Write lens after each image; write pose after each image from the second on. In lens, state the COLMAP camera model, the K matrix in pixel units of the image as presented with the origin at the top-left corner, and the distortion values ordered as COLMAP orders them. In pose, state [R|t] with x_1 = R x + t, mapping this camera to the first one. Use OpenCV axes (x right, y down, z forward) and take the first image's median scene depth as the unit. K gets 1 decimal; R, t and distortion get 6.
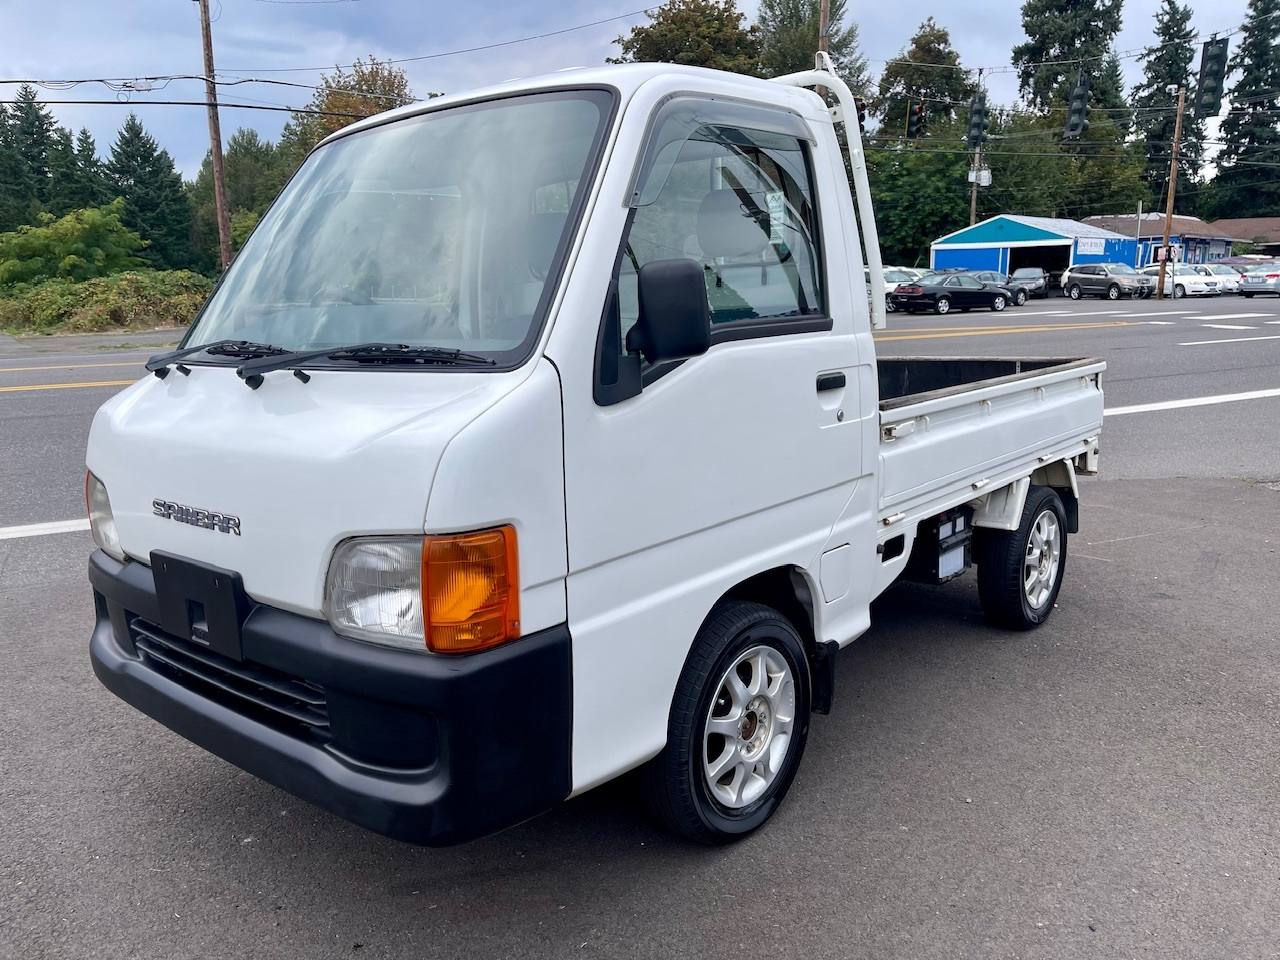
lens RADIAL K [[946.4, 0, 640.6], [0, 946.4, 488.9], [0, 0, 1]] dist [0.072162, -0.102846]
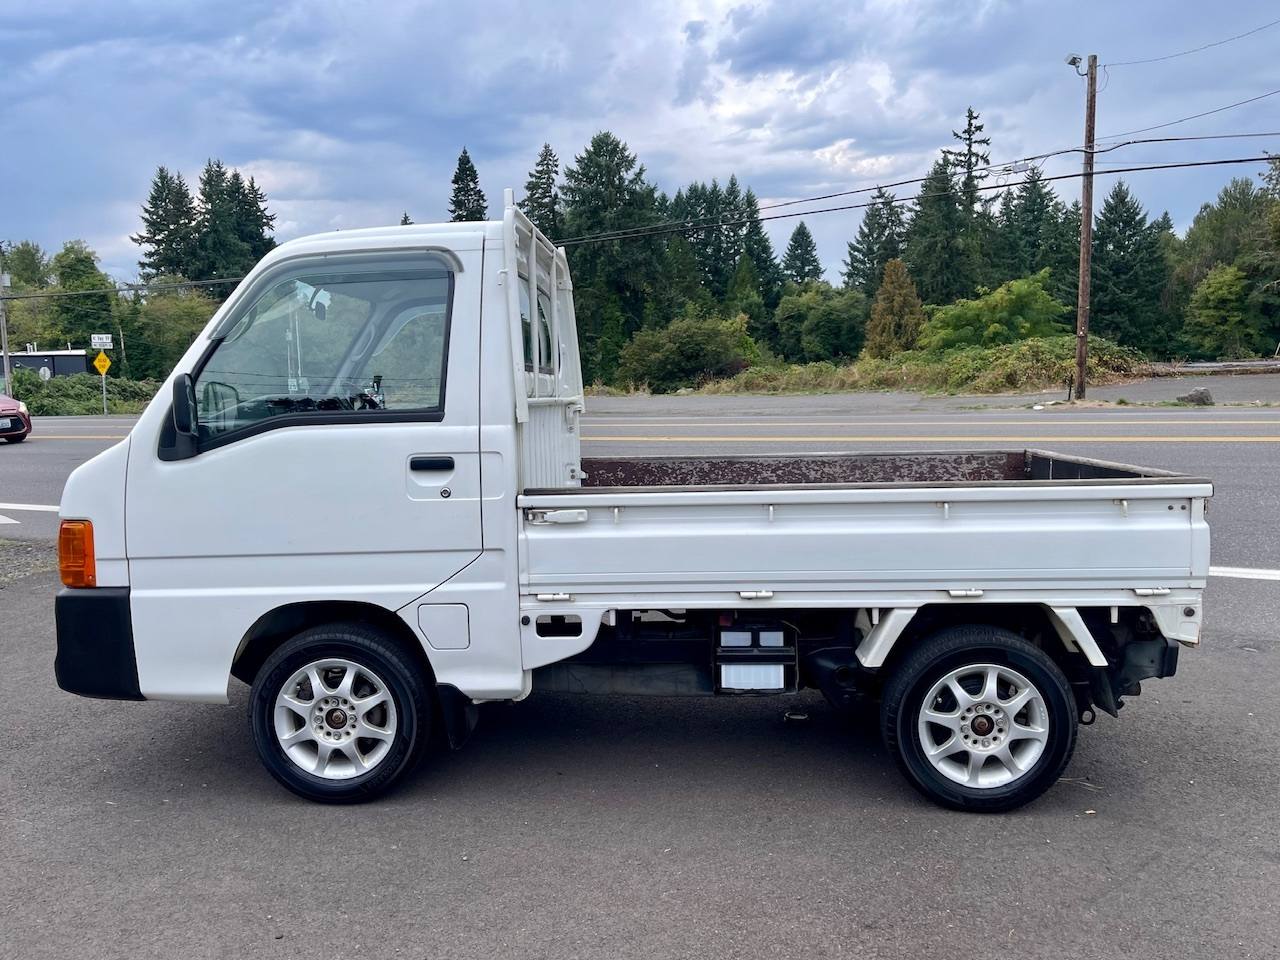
lens RADIAL K [[967.5, 0, 653.7], [0, 967.5, 477.3], [0, 0, 1]] dist [0.065629, -0.088572]
pose [[0.622798, 0.084742, -0.777780, 1.915149], [-0.144077, 0.989538, -0.007554, -0.181122], [0.769002, 0.116765, 0.628491, 0.623953]]
